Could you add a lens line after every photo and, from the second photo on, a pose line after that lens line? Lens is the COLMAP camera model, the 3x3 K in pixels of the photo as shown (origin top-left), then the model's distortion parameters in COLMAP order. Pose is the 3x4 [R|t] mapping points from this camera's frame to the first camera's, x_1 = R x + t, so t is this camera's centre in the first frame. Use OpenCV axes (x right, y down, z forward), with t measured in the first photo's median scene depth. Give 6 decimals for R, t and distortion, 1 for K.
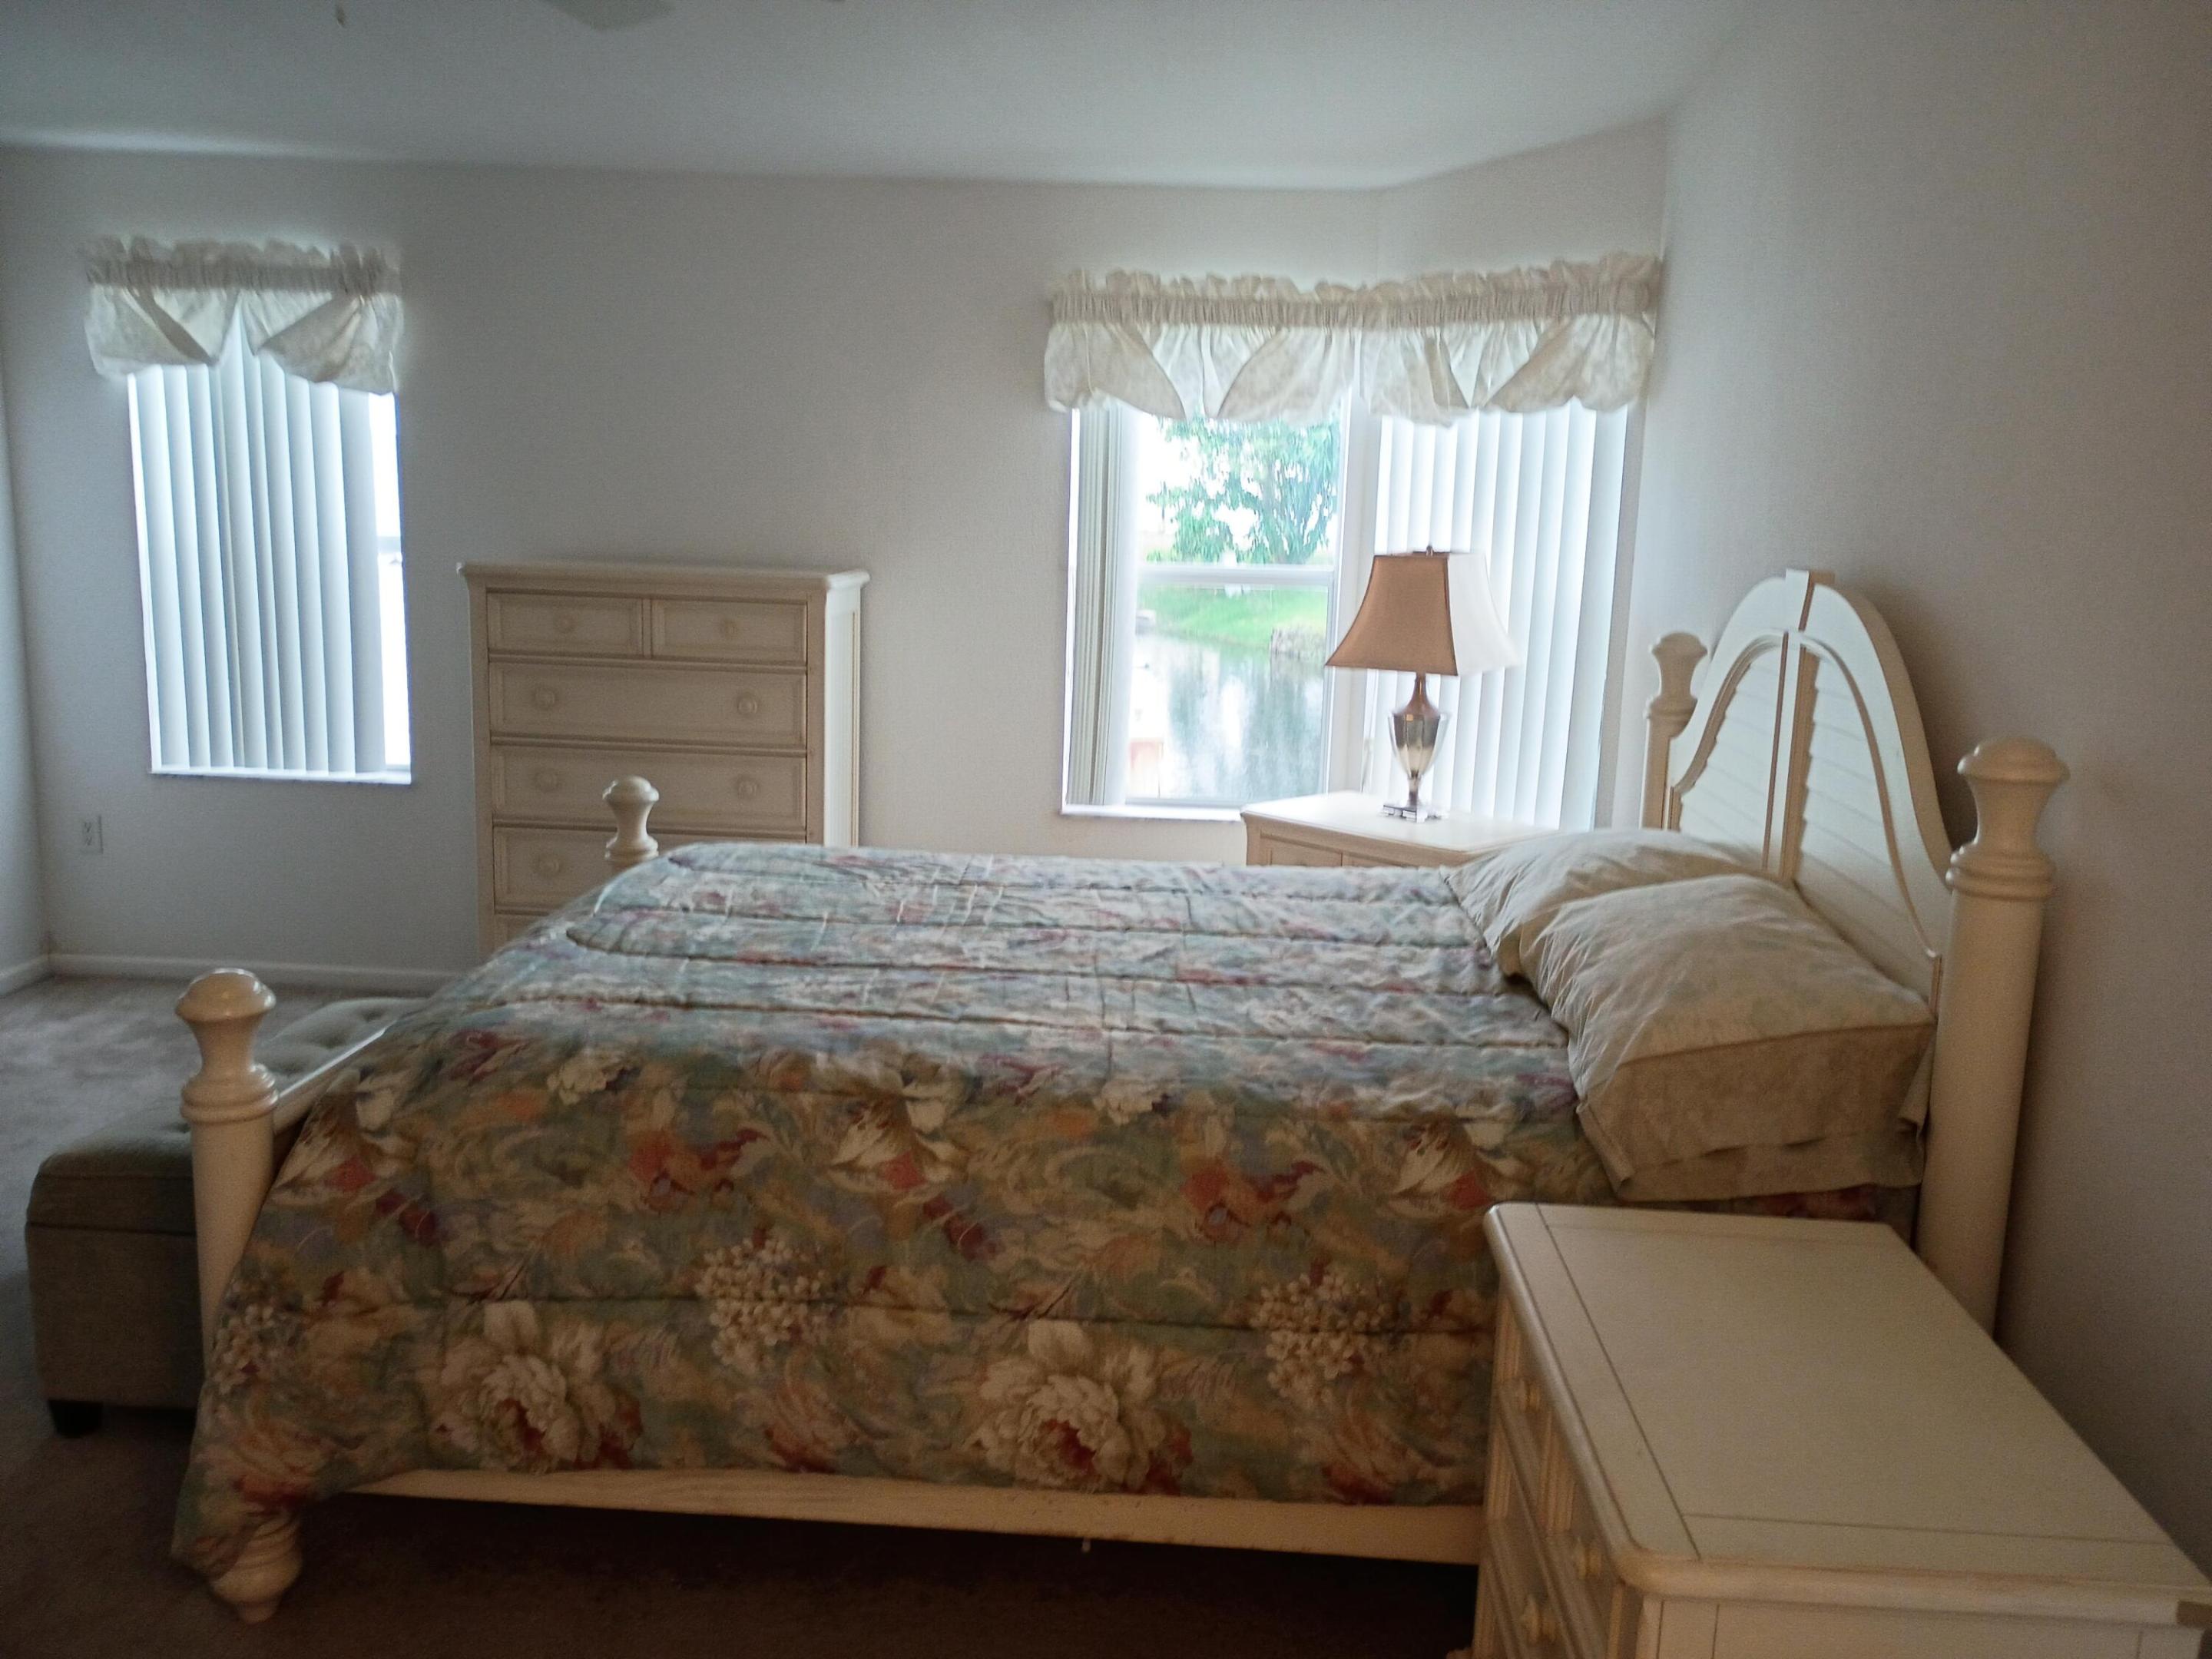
lens RADIAL K [[1809.5, 0, 1160.4], [0, 1809.5, 833.3], [0, 0, 1]] dist [0.014851, 0.000238]
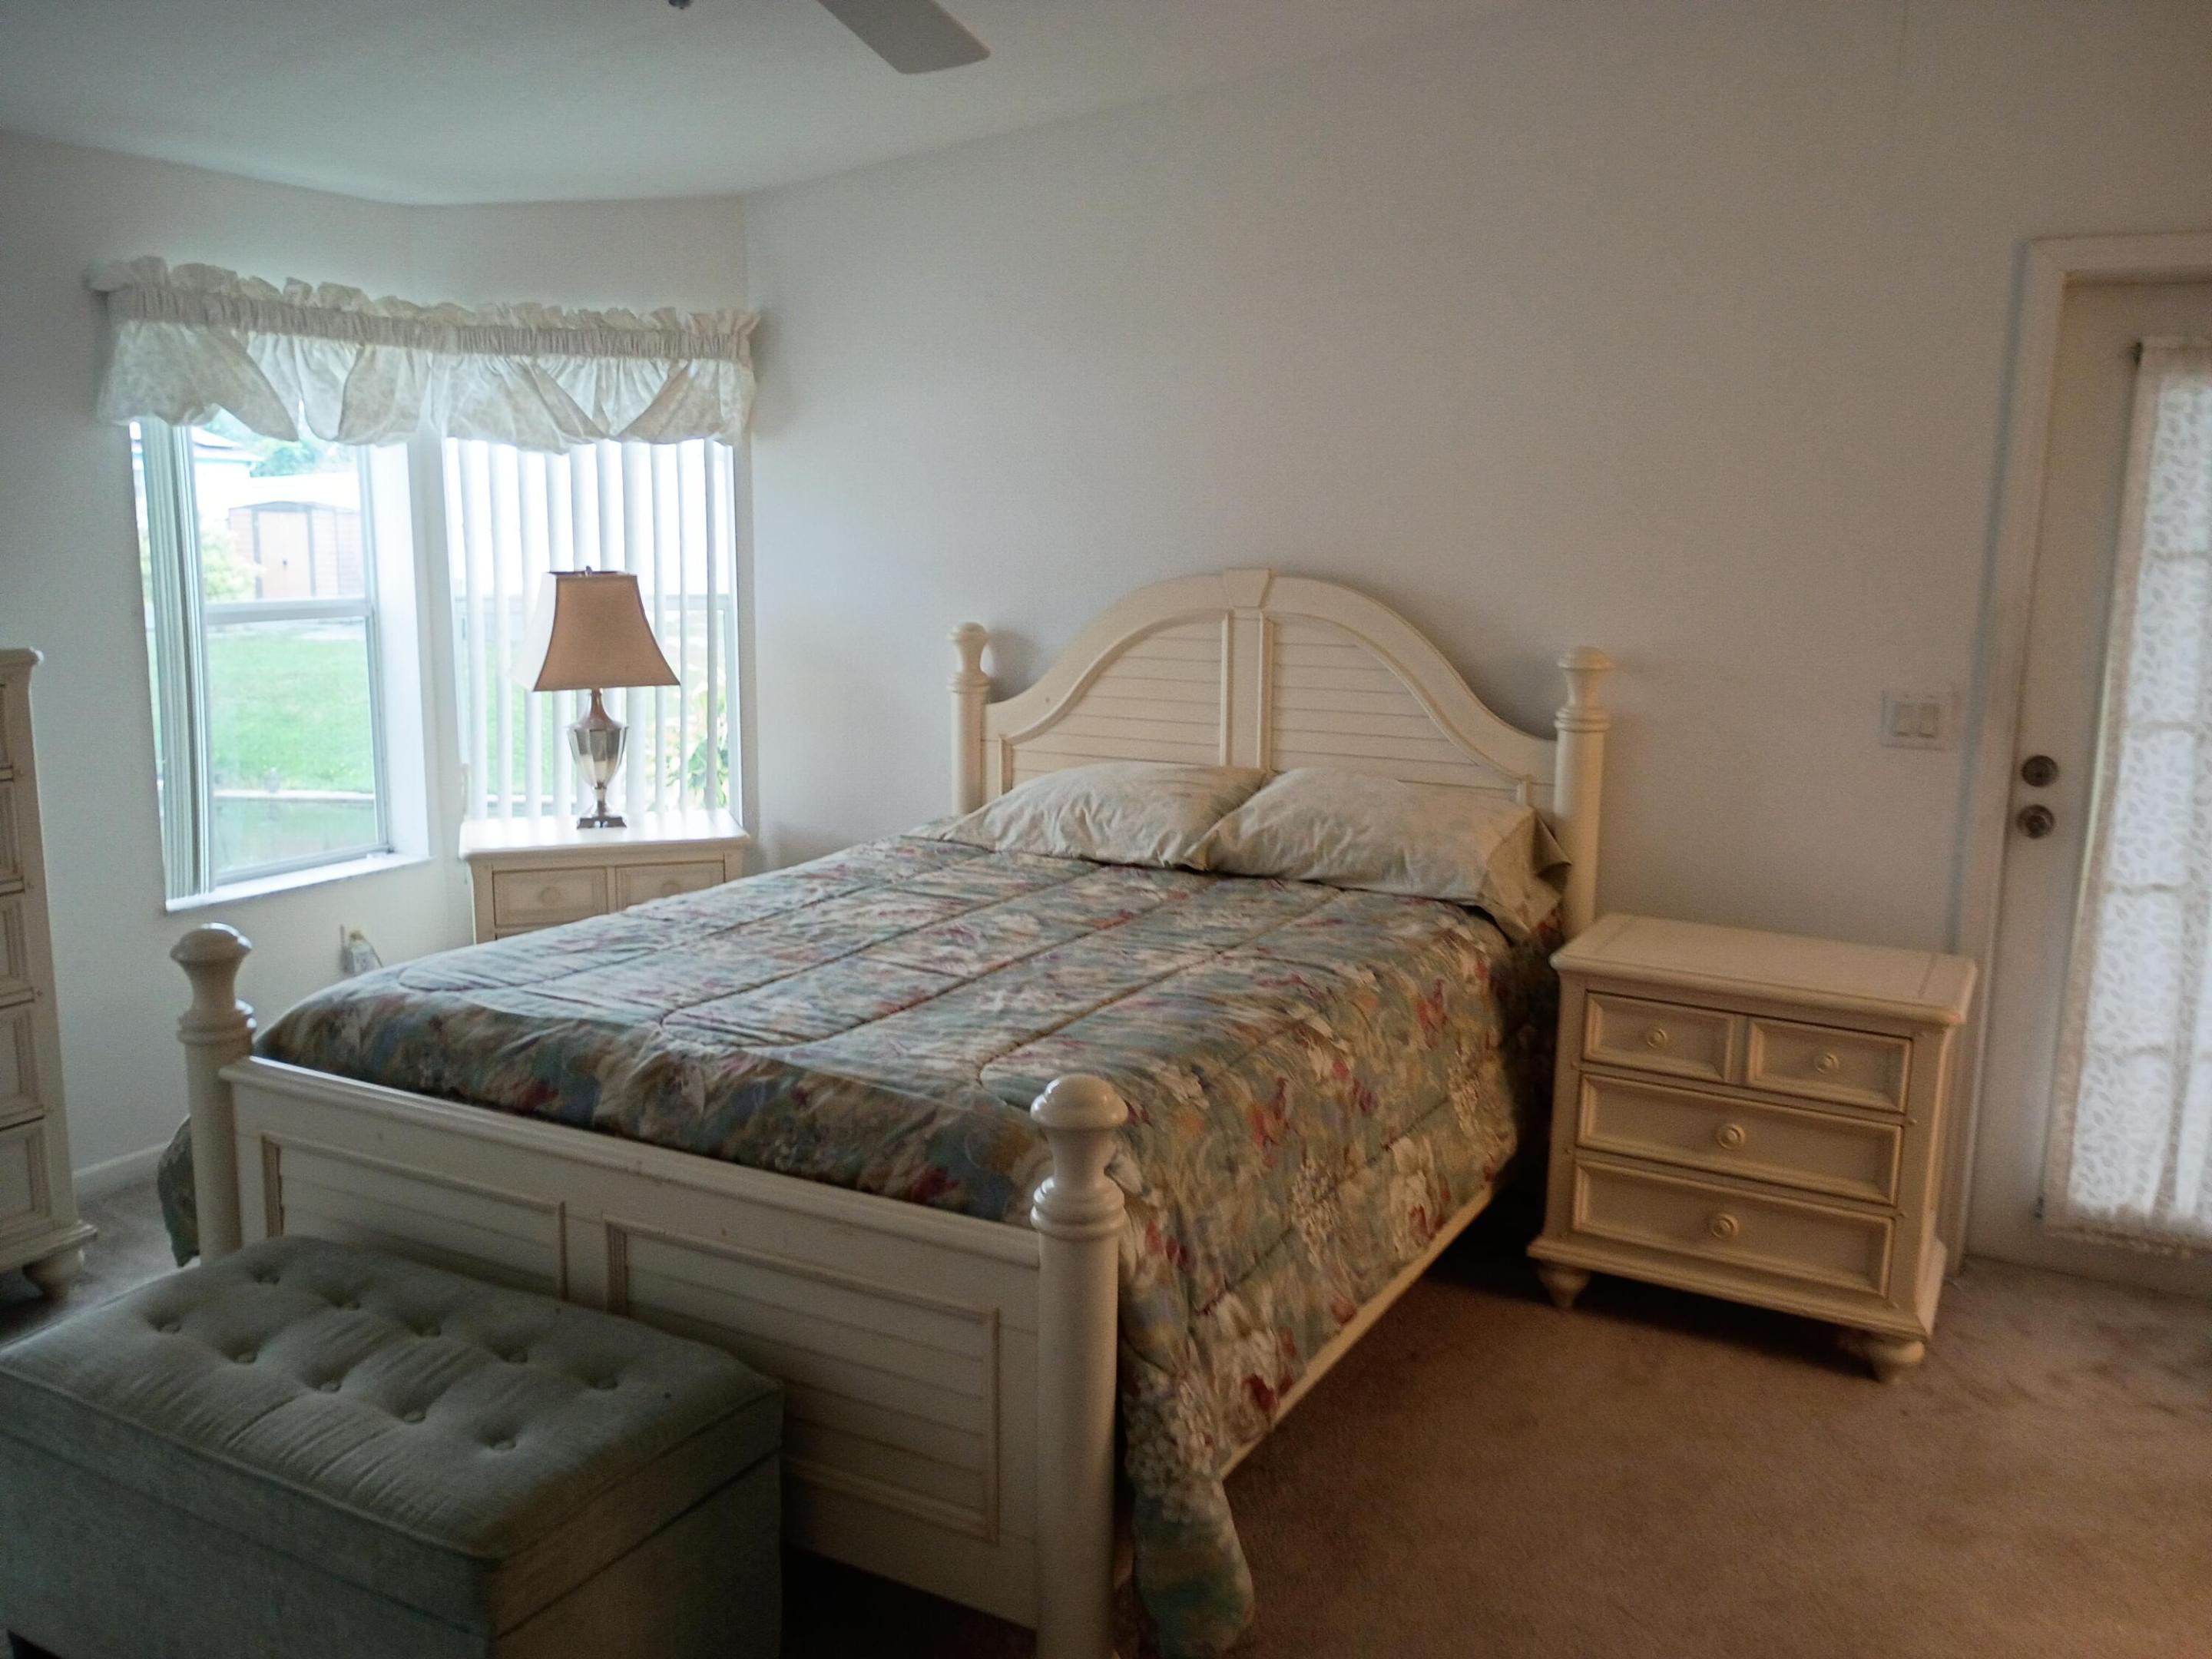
lens RADIAL K [[1782.2, 0, 1102.9], [0, 1782.2, 795.4], [0, 0, 1]] dist [0.050160, -0.064847]
pose [[0.440282, -0.163257, 0.882892, -0.636127], [0.170774, 0.980606, 0.096164, -0.075300], [-0.881469, 0.108436, 0.459623, 0.266539]]
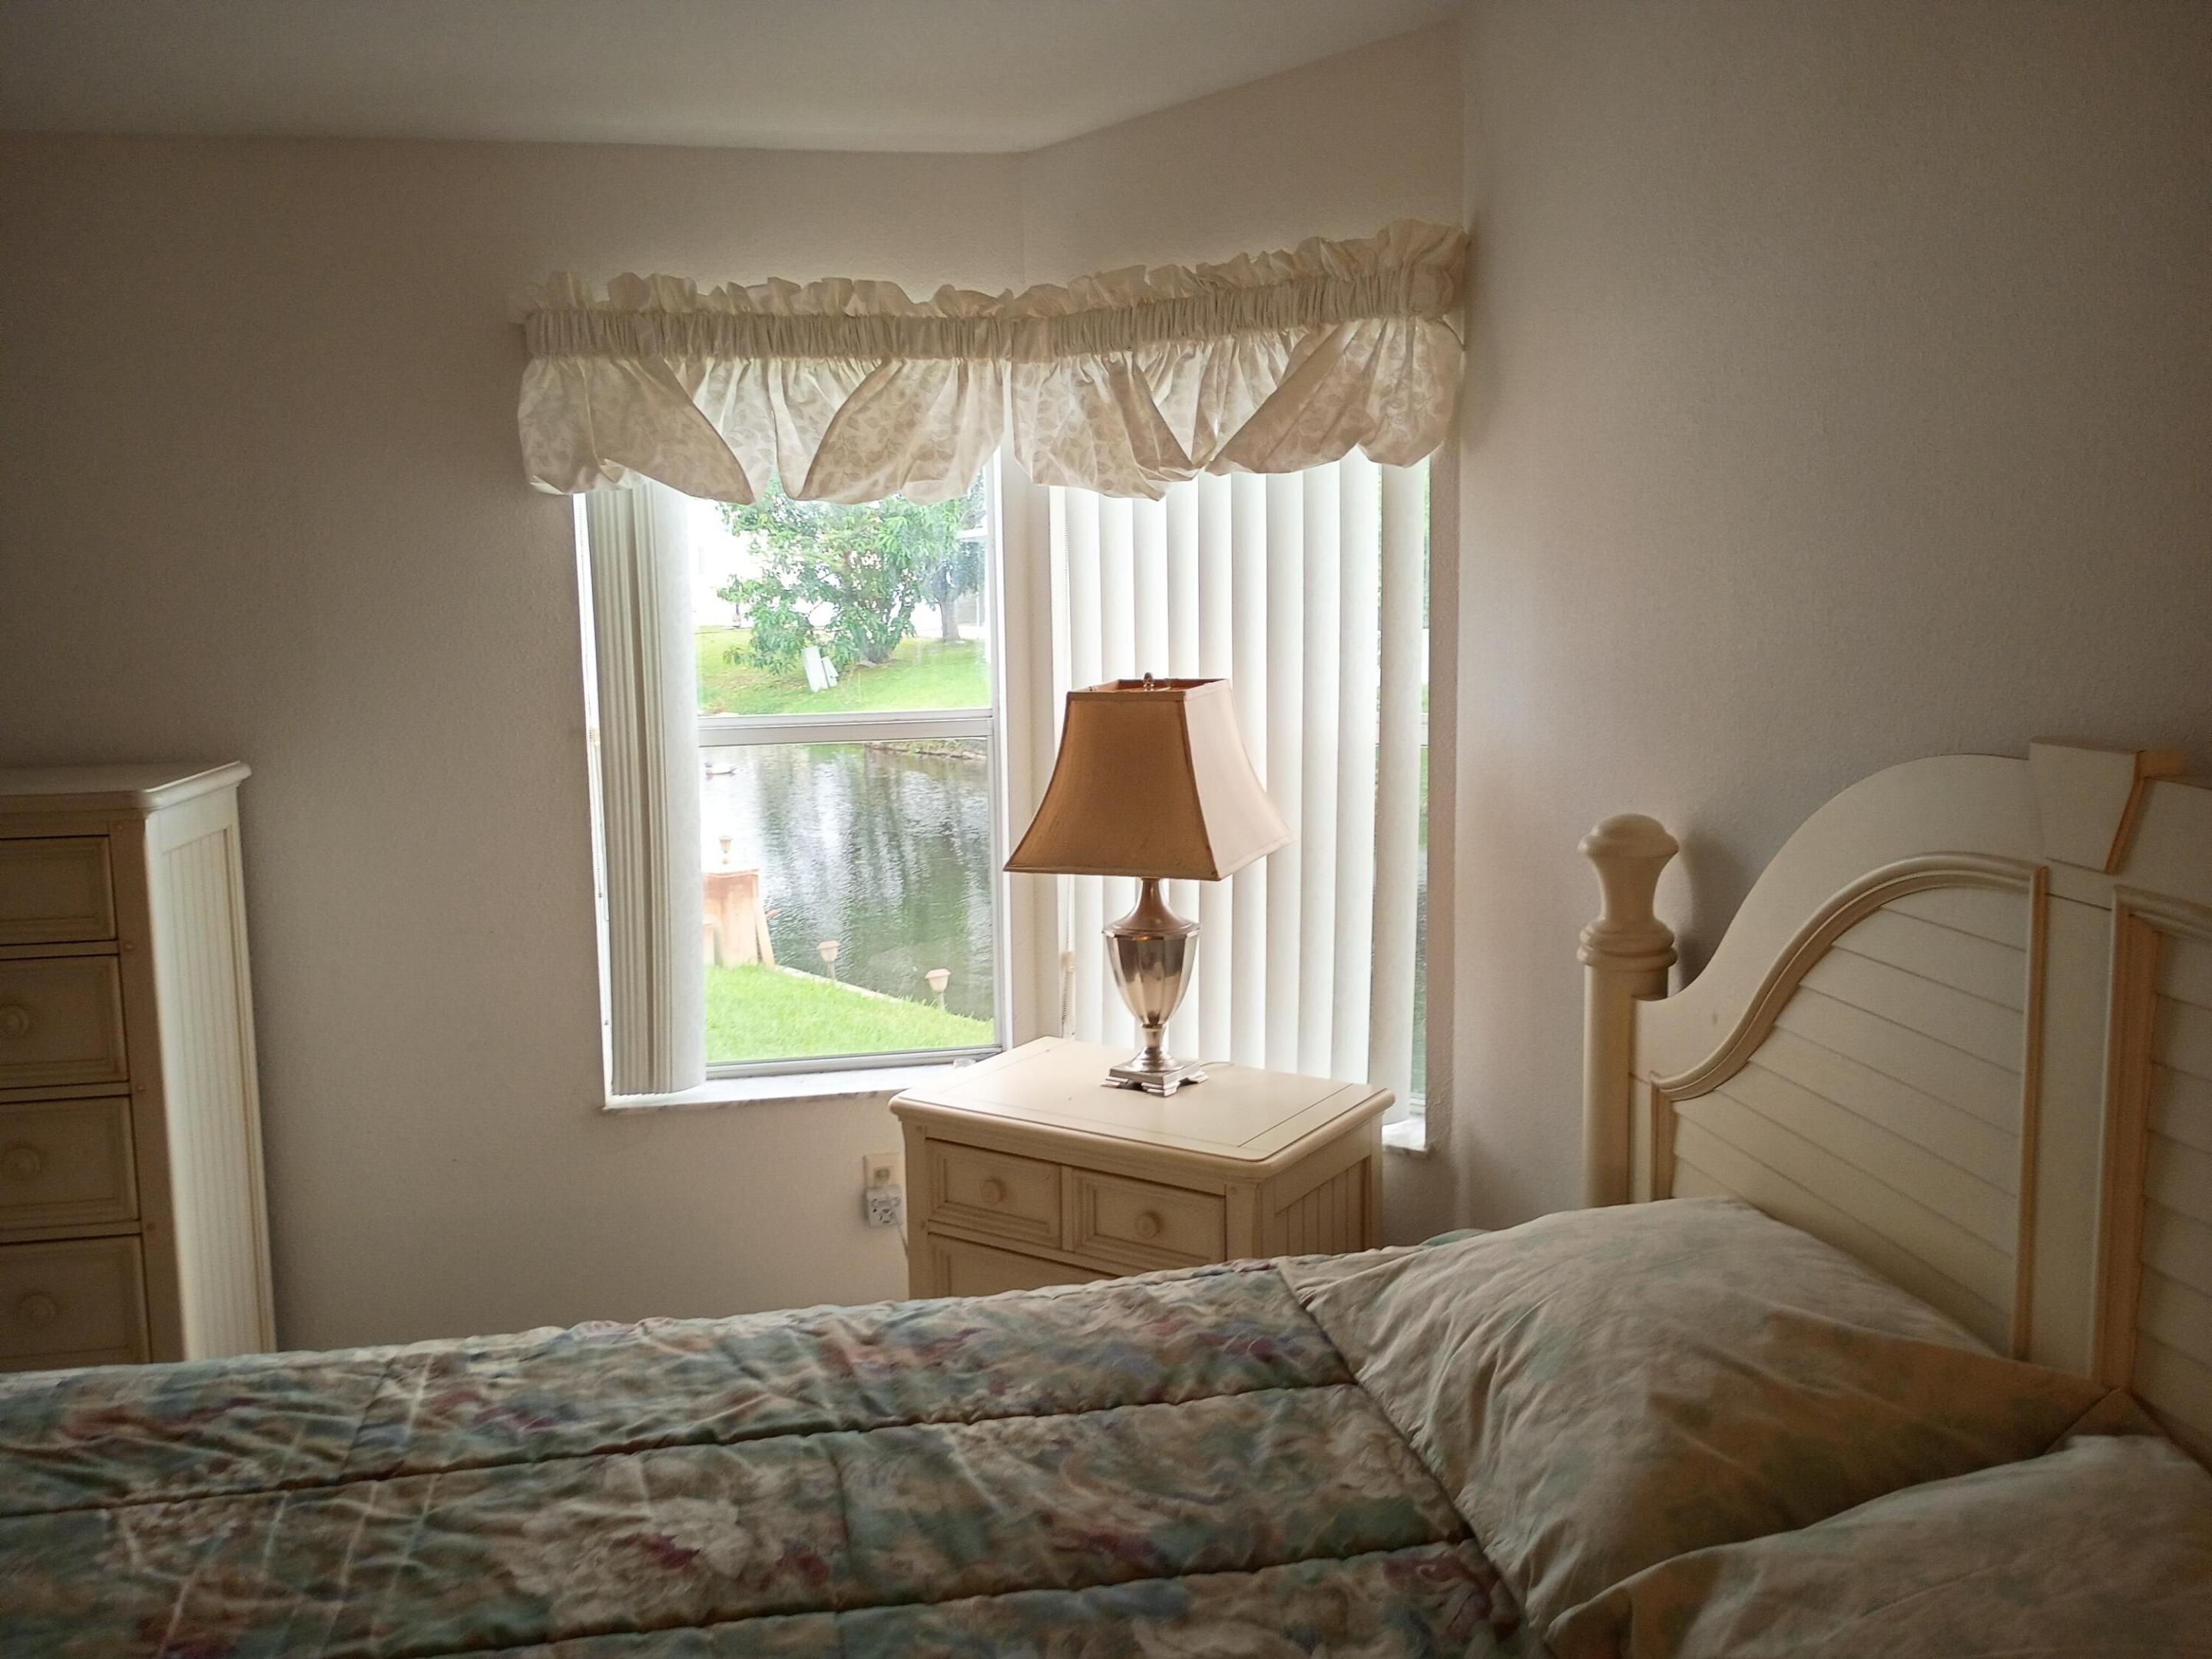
lens RADIAL K [[1796.6, 0, 1140.4], [0, 1796.6, 821.9], [0, 0, 1]] dist [0.025233, -0.001058]
pose [[0.974533, -0.076825, 0.210671, 0.004420], [0.087271, 0.995352, -0.040728, -0.077276], [-0.206563, 0.058076, 0.976708, 0.355940]]
